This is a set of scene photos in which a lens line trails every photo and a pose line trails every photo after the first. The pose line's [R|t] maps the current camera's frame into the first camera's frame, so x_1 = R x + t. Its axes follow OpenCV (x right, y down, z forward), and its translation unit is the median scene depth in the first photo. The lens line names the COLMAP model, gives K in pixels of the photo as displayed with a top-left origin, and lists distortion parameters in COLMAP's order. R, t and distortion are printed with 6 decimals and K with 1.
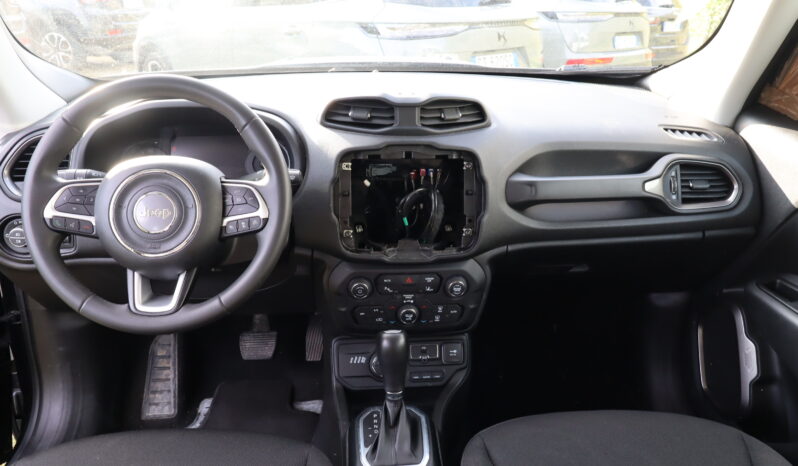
lens RADIAL K [[627.7, 0, 399.0], [0, 627.7, 233.0], [0, 0, 1]] dist [0.002670, 0.003897]
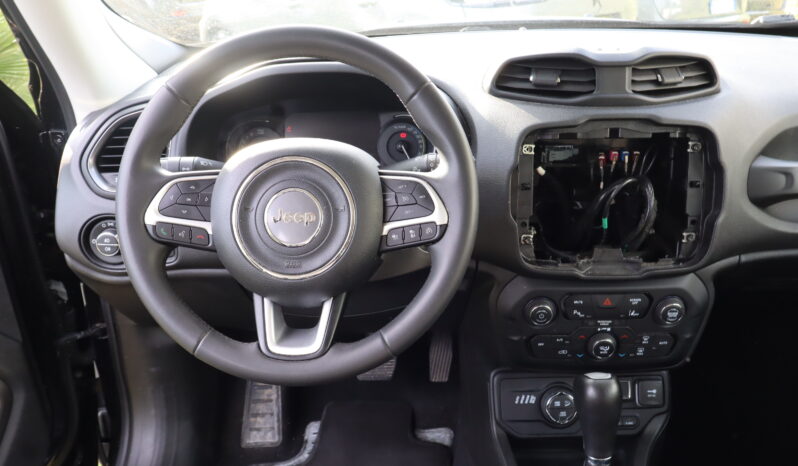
lens RADIAL K [[627.7, 0, 399.0], [0, 627.7, 233.0], [0, 0, 1]] dist [0.002670, 0.003897]
pose [[0.996268, 0.002260, -0.086287, -0.168281], [0.000526, 0.999480, 0.032256, -0.030894], [0.086315, -0.032181, 0.995748, 0.240143]]
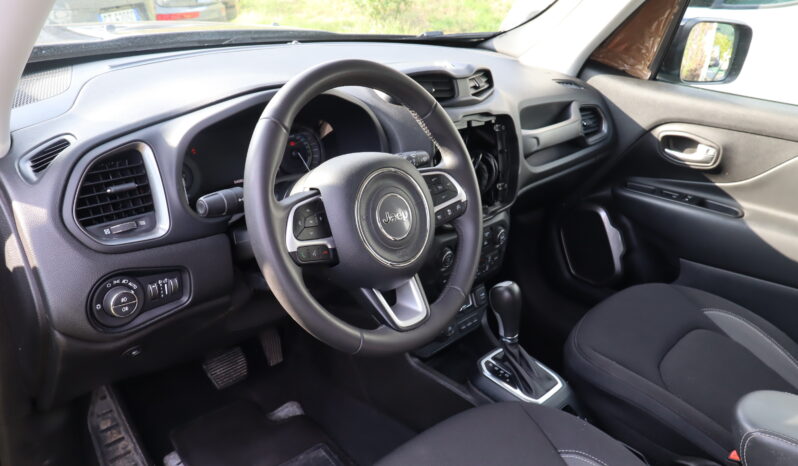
lens RADIAL K [[637.3, 0, 399.0], [0, 637.3, 233.0], [0, 0, 1]] dist [0.012344, 0.003118]
pose [[0.738287, -0.222133, 0.636859, -0.792397], [0.179649, 0.974866, 0.131768, -0.105526], [-0.650122, 0.017129, 0.759636, 0.247791]]
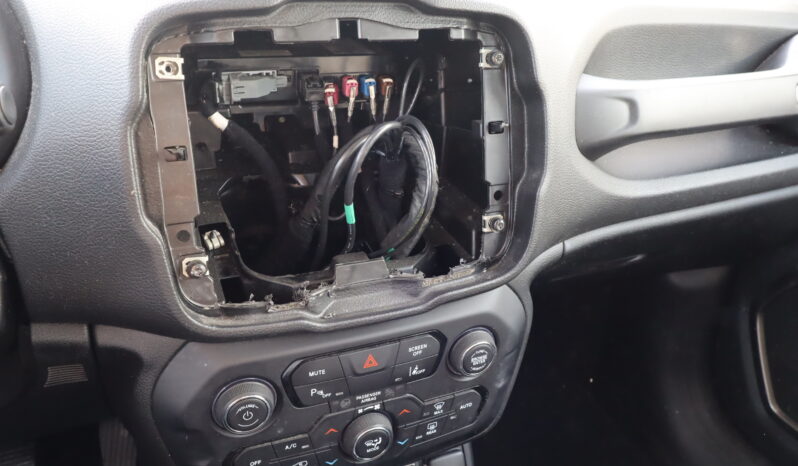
lens RADIAL K [[627.7, 0, 399.0], [0, 627.7, 233.0], [0, 0, 1]] dist [0.002670, 0.003897]
pose [[0.944434, -0.115978, 0.307560, -0.079412], [0.089164, 0.990995, 0.099895, -0.042255], [-0.316376, -0.066921, 0.946270, 0.633274]]
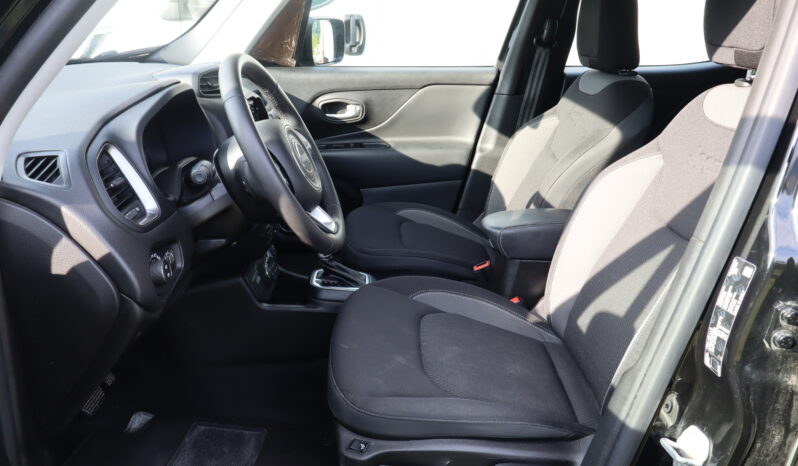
lens RADIAL K [[637.3, 0, 399.0], [0, 637.3, 233.0], [0, 0, 1]] dist [0.012344, 0.003118]
pose [[0.050011, -0.338162, 0.939758, -1.321265], [0.361248, 0.883354, 0.298641, -0.172059], [-0.931128, 0.324550, 0.166338, 0.541844]]
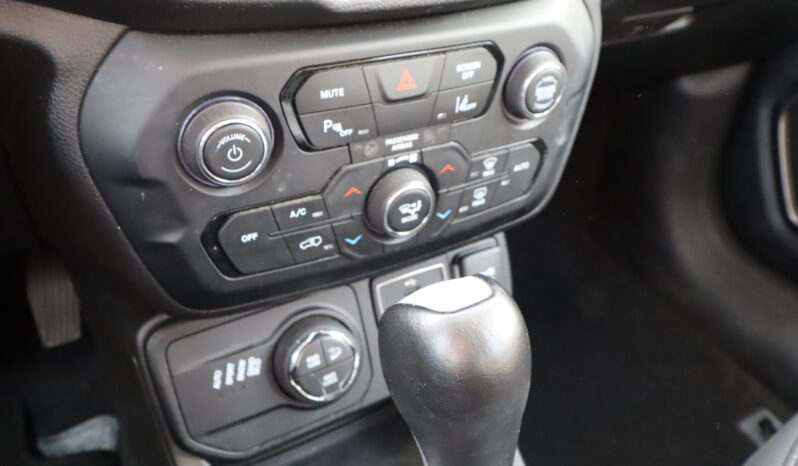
lens RADIAL K [[627.7, 0, 399.0], [0, 627.7, 233.0], [0, 0, 1]] dist [0.002670, 0.003897]
pose [[0.901697, -0.222478, 0.370737, -0.101935], [0.129792, 0.957191, 0.258728, 0.068403], [-0.412427, -0.185175, 0.891972, 0.756027]]
